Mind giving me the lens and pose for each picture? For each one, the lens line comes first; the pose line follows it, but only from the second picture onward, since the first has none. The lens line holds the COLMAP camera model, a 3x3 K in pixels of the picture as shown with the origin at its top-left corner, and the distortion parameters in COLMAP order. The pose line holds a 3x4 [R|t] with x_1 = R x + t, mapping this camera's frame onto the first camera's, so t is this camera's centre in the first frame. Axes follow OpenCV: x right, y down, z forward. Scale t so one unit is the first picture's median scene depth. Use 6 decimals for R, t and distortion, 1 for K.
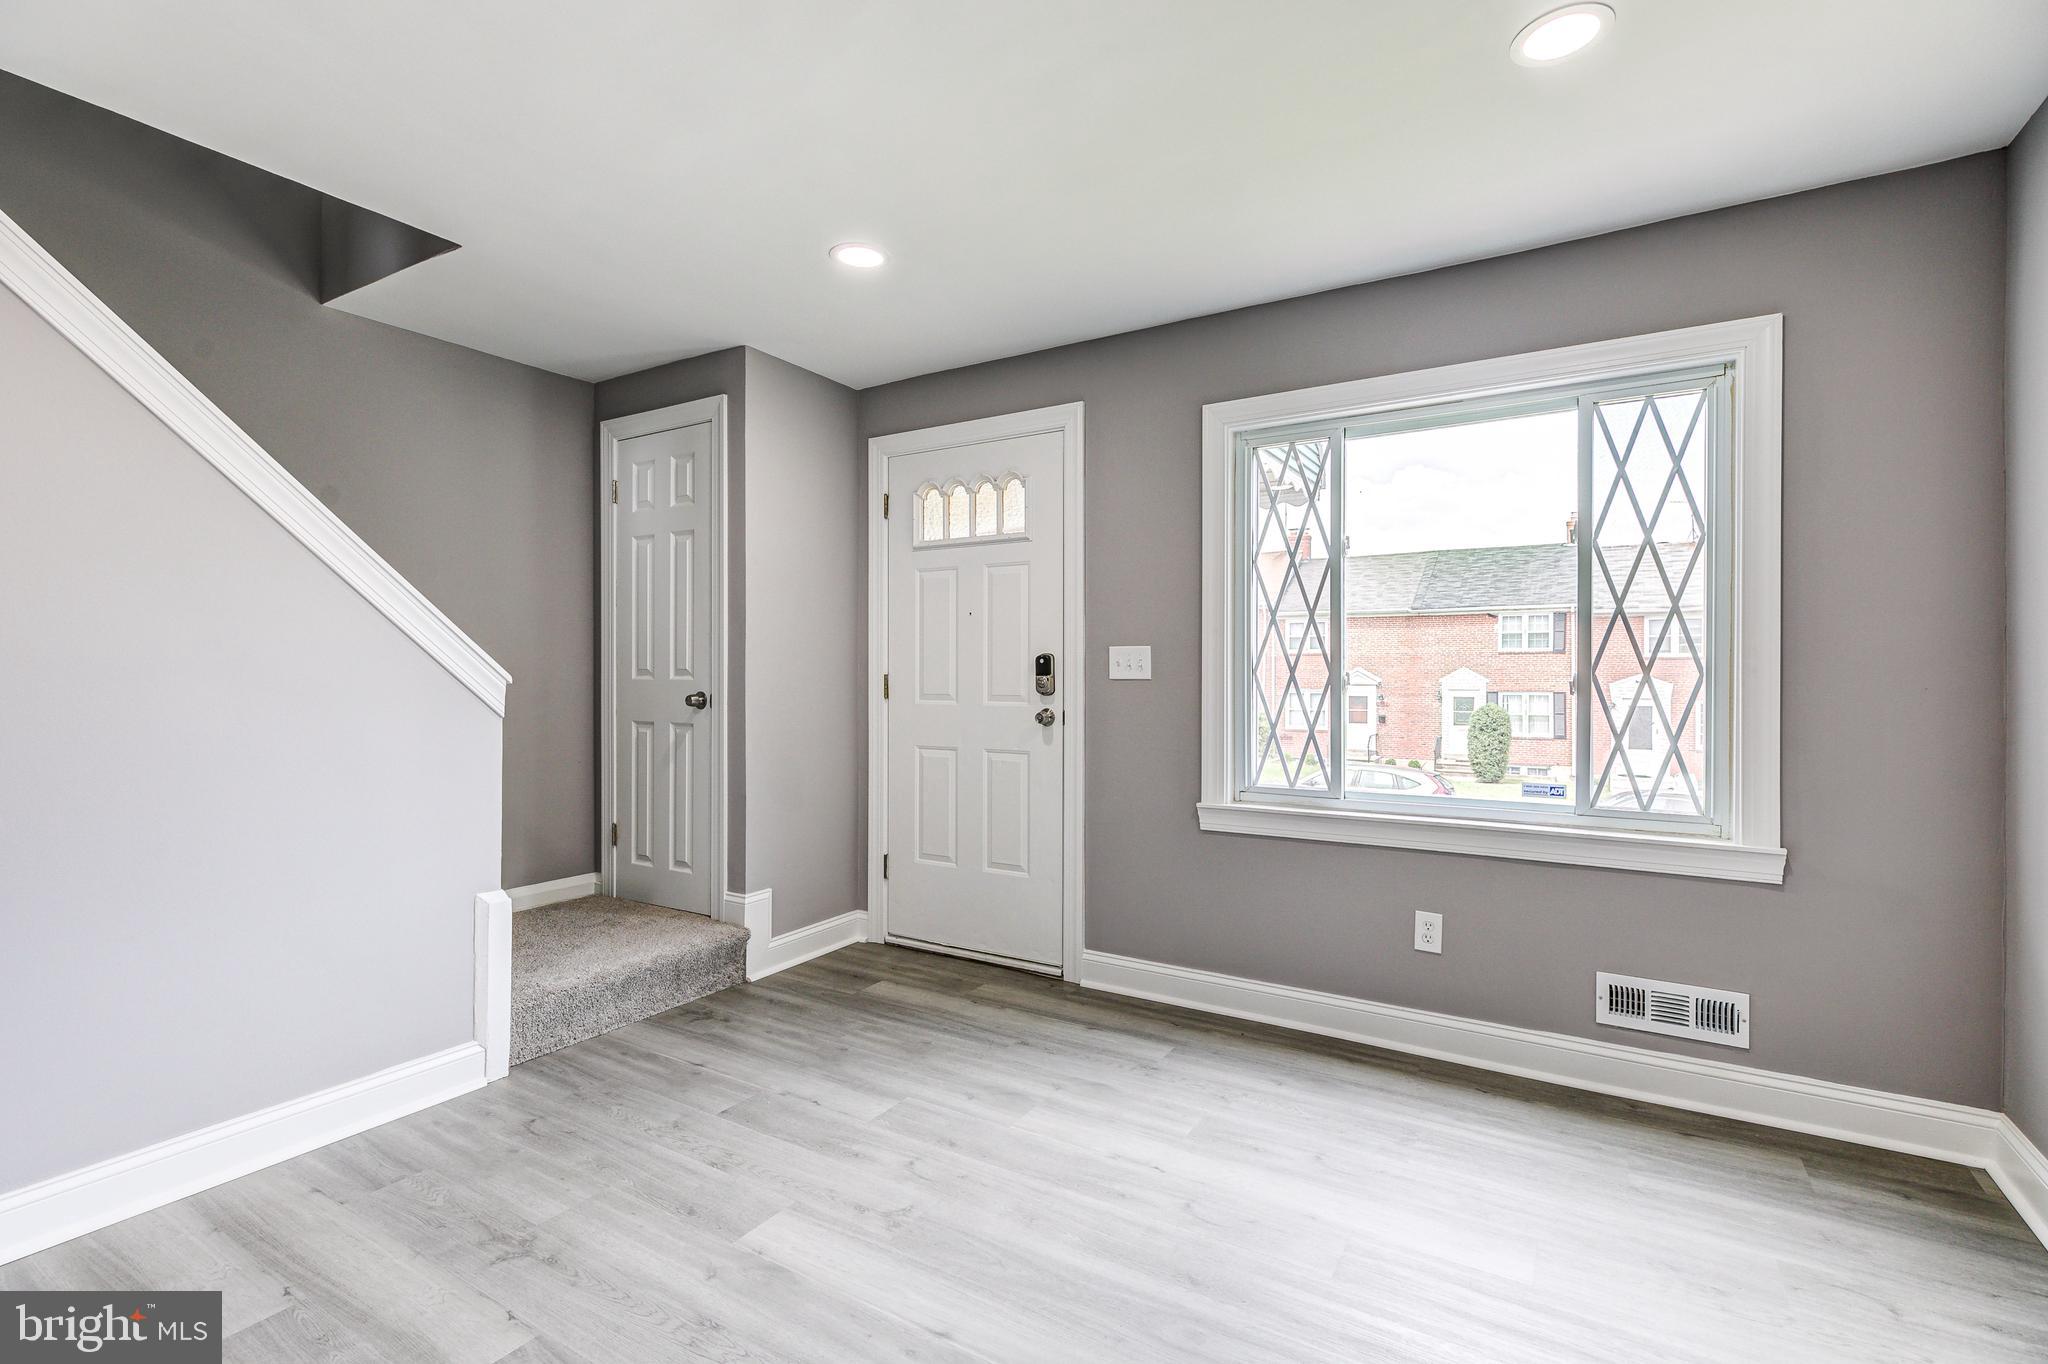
lens RADIAL K [[926.2, 0, 1020.8], [0, 926.2, 662.4], [0, 0, 1]] dist [0.013764, -0.000597]
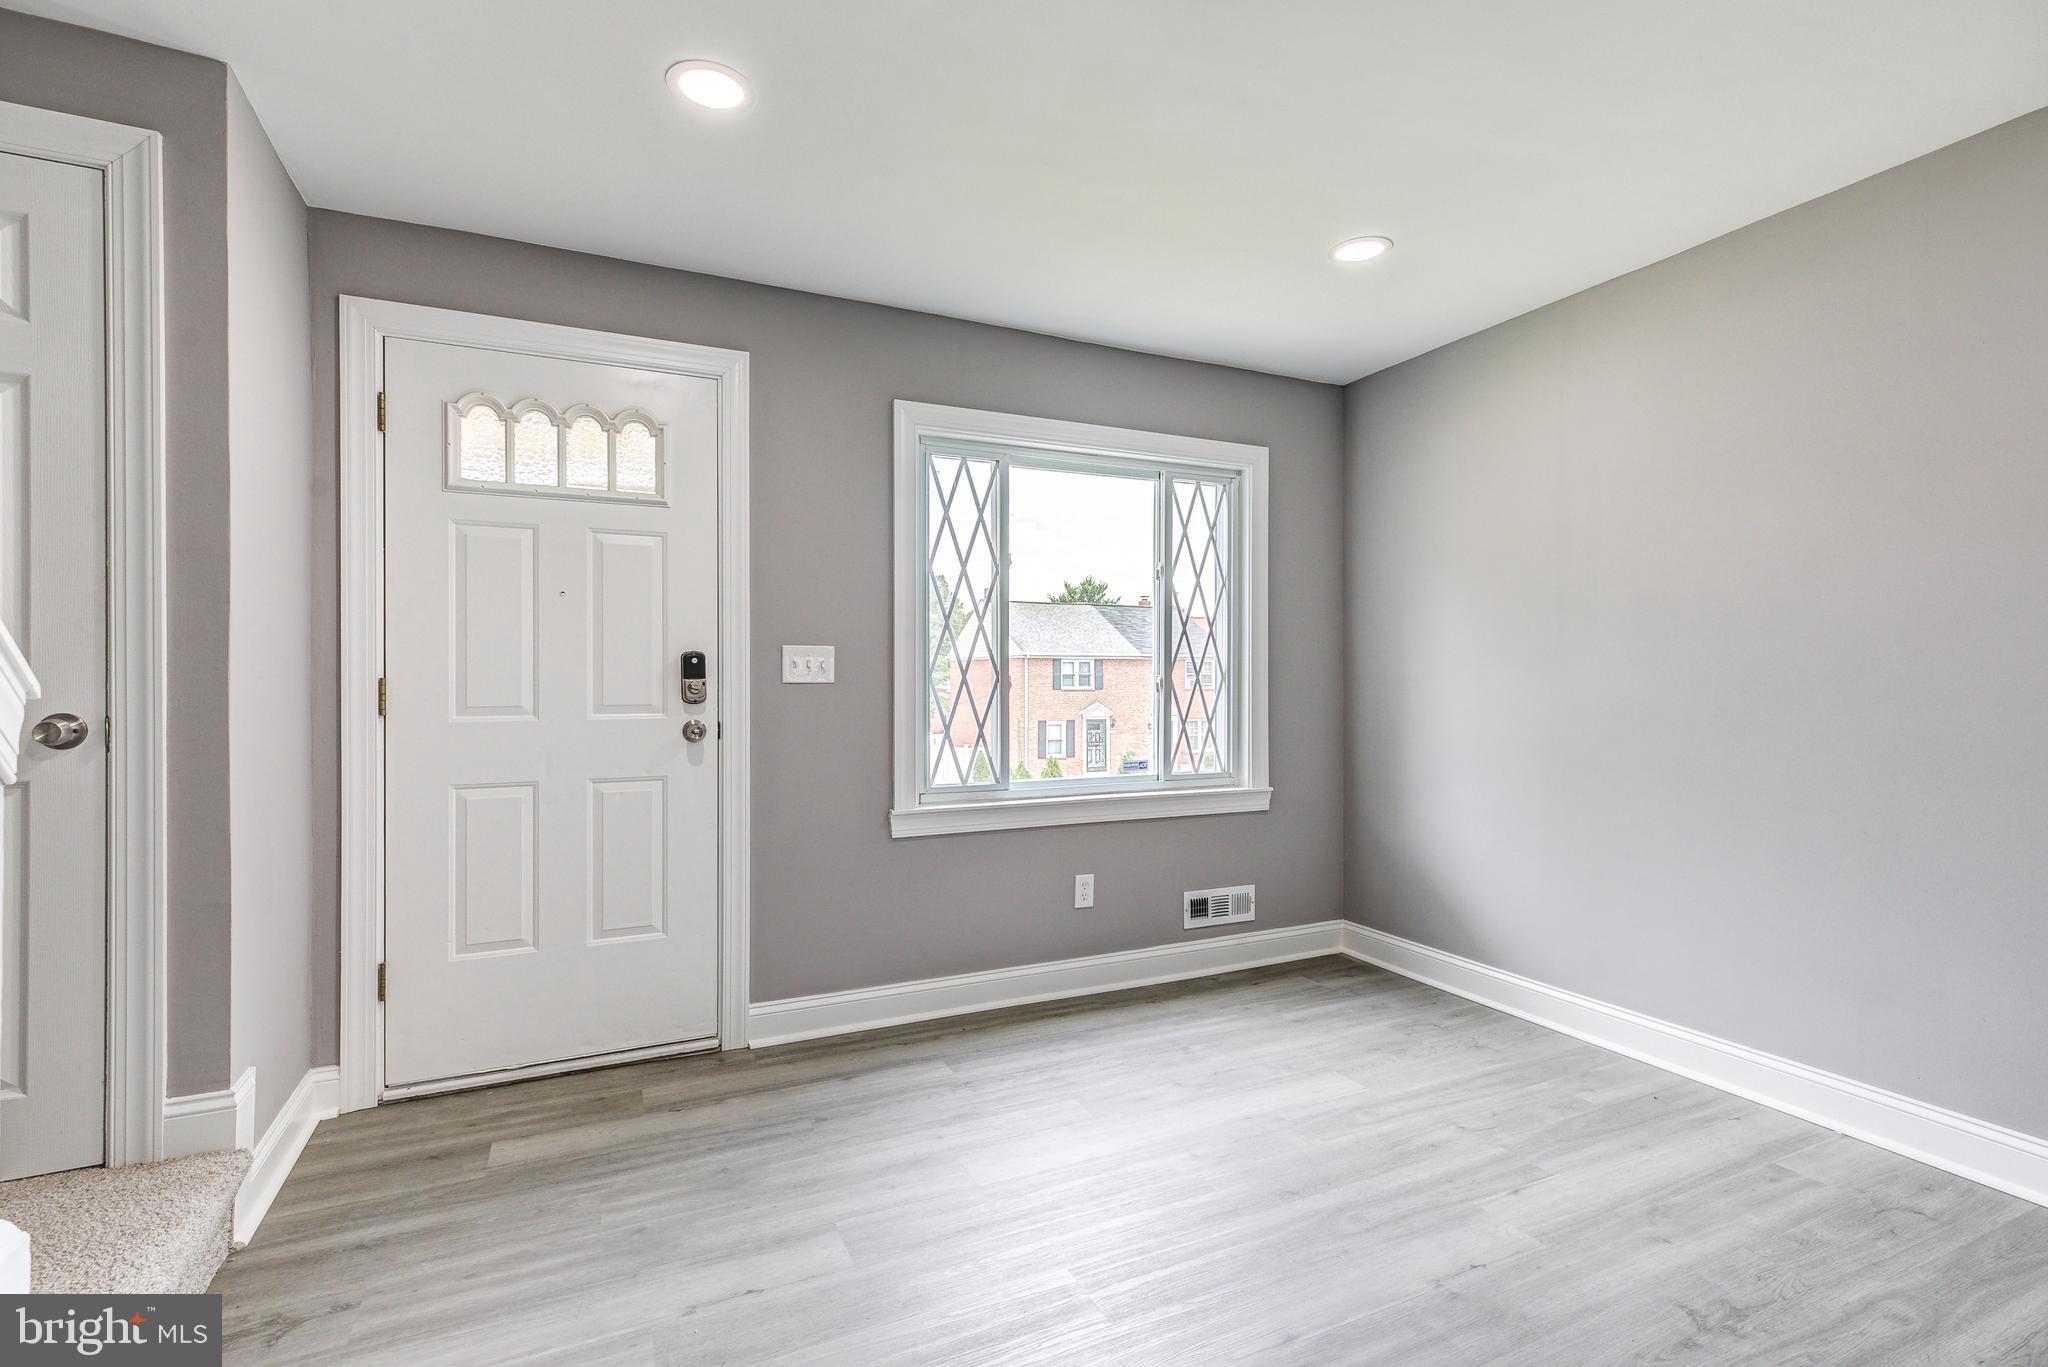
lens RADIAL K [[926.2, 0, 1066.4], [0, 926.2, 664.8], [0, 0, 1]] dist [0.013764, -0.000597]
pose [[0.551891, 0.011228, 0.833840, -0.523396], [-0.009668, 0.999928, -0.007066, 0.005055], [-0.833860, -0.004163, 0.551960, 0.323905]]
